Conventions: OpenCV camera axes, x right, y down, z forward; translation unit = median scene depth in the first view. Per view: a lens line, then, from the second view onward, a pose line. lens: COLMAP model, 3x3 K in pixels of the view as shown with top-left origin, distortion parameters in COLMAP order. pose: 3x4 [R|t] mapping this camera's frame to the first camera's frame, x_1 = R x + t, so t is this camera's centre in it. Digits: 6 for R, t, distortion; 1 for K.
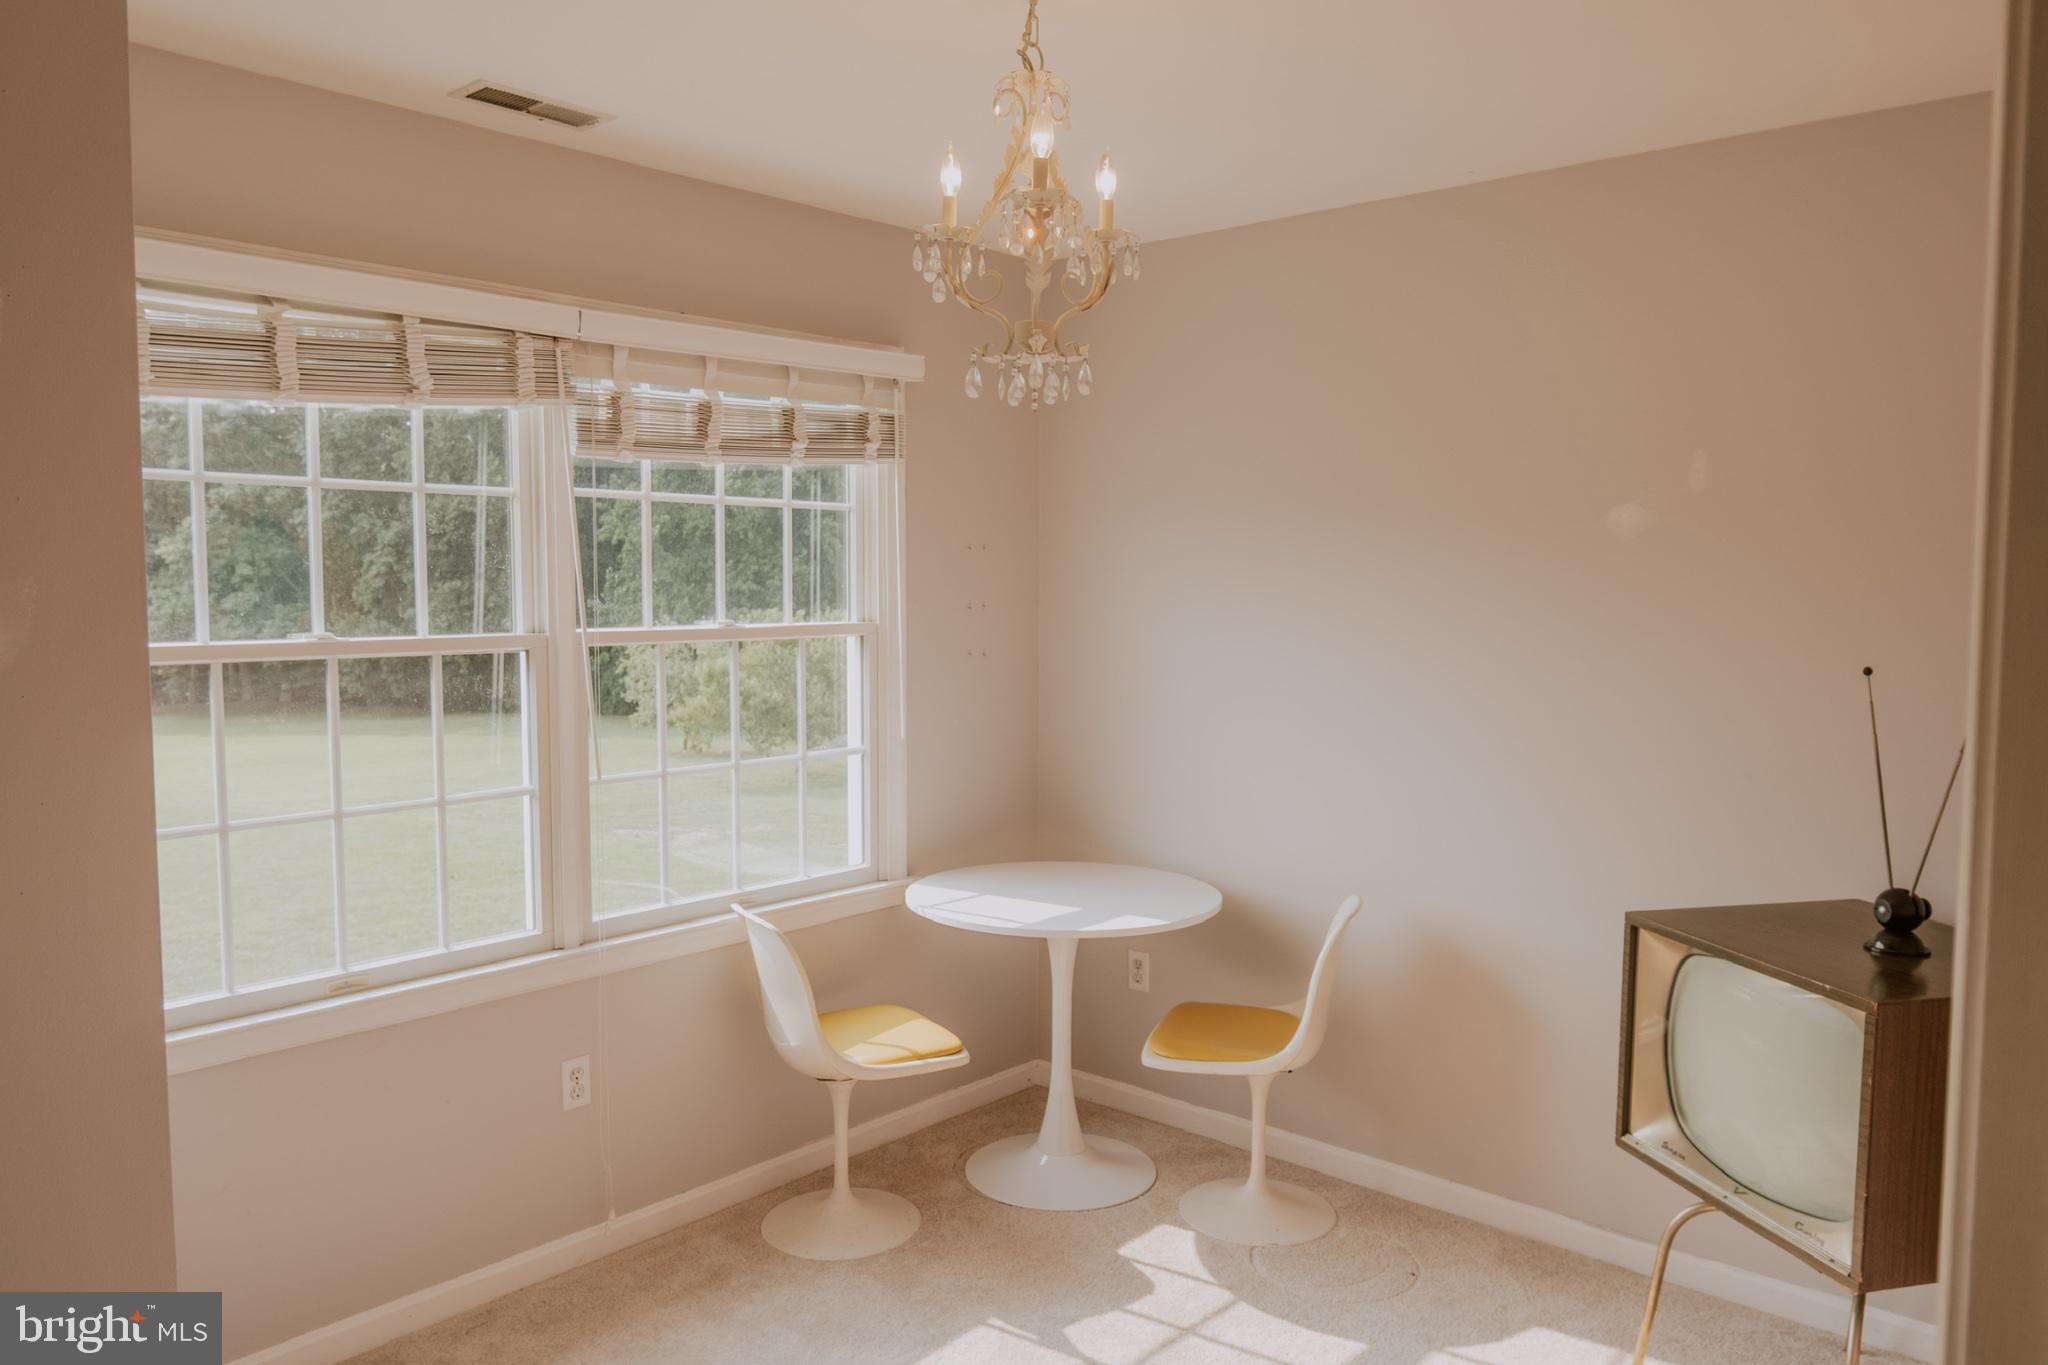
lens RADIAL K [[1447.0, 0, 1025.5], [0, 1447.0, 682.5], [0, 0, 1]] dist [-0.004323, -0.006759]
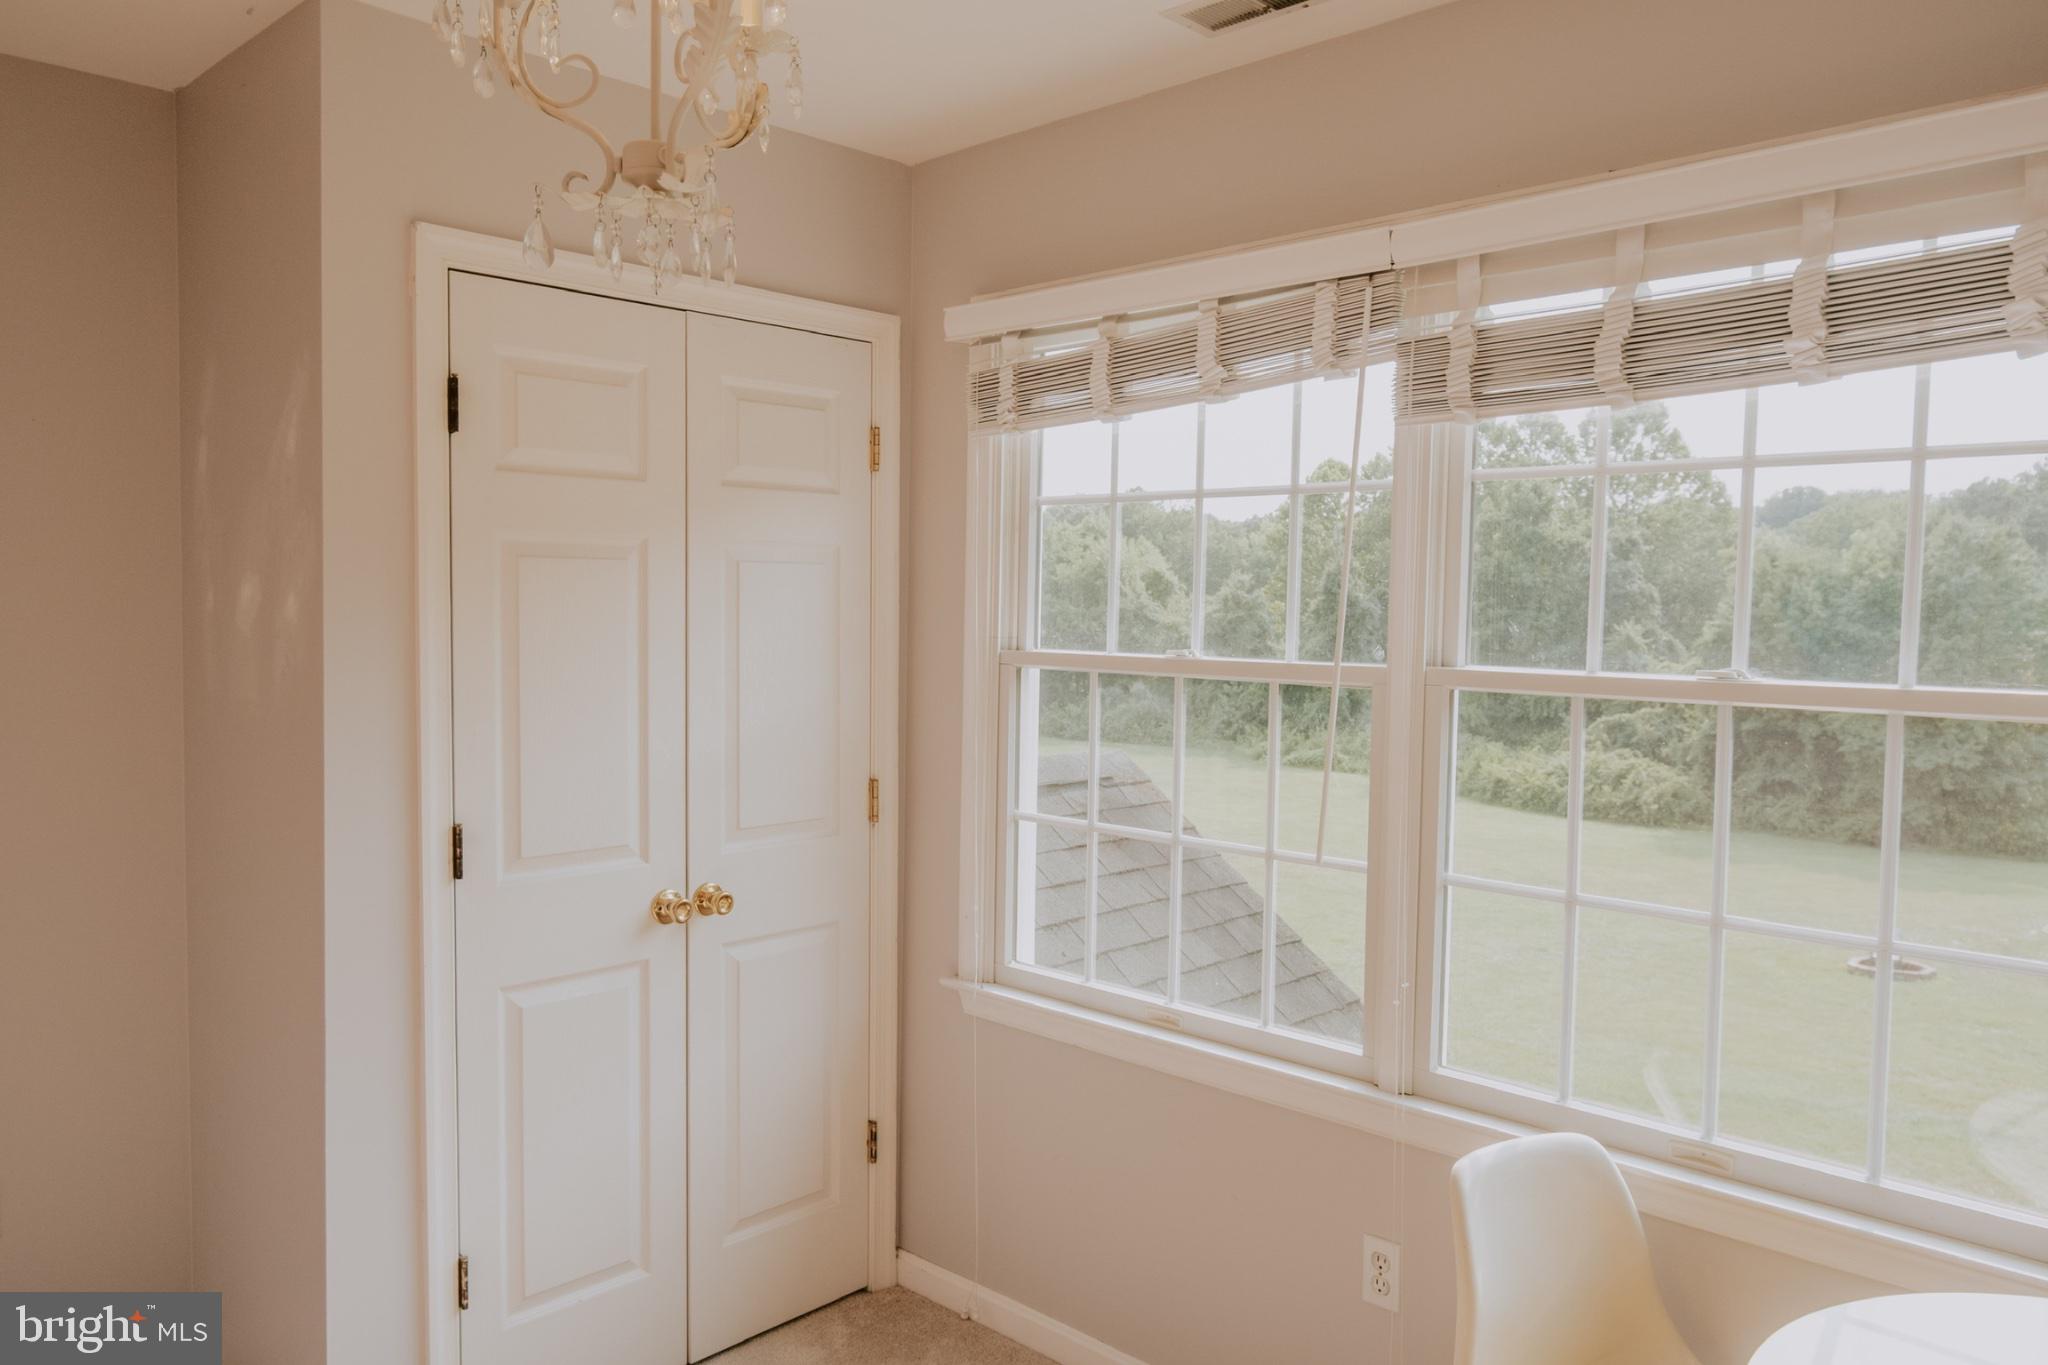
lens RADIAL K [[1447.0, 0, 1025.5], [0, 1447.0, 682.5], [0, 0, 1]] dist [-0.004323, -0.006759]
pose [[-0.033529, 0.050665, -0.998153, 0.385251], [-0.089823, 0.994520, 0.053498, -0.043778], [0.995393, 0.091451, -0.028794, 0.744517]]
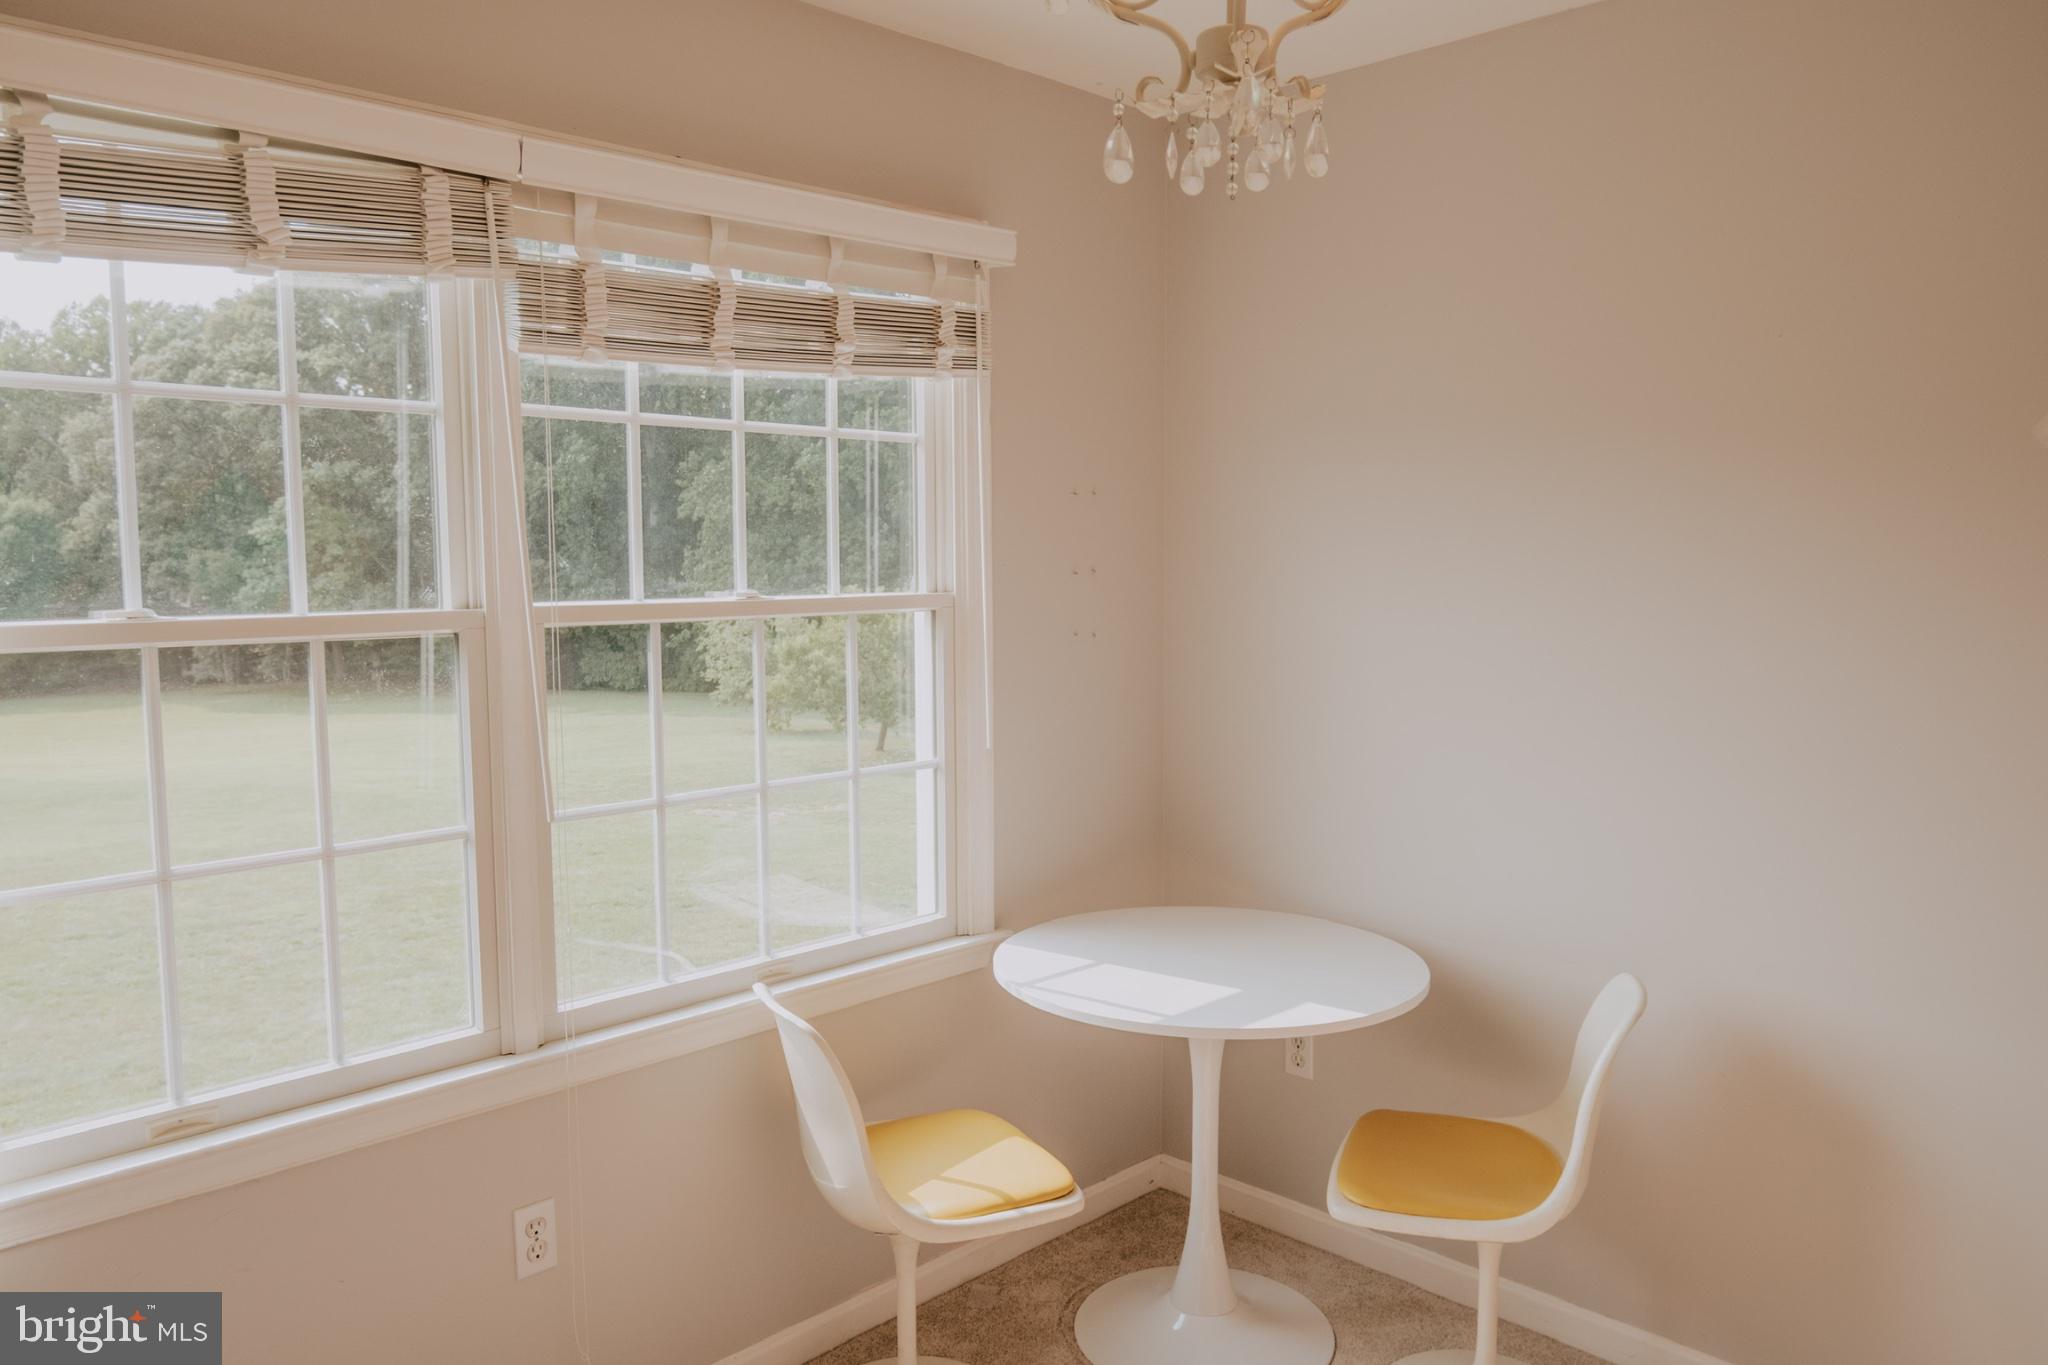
lens RADIAL K [[1425.0, 0, 1025.8], [0, 1425.0, 681.8], [0, 0, 1]] dist [0.001449, -0.001495]
pose [[0.998491, -0.002103, -0.054873, -0.027302], [0.003032, 0.999854, 0.016842, -0.008406], [0.054830, -0.016983, 0.998351, 0.288666]]
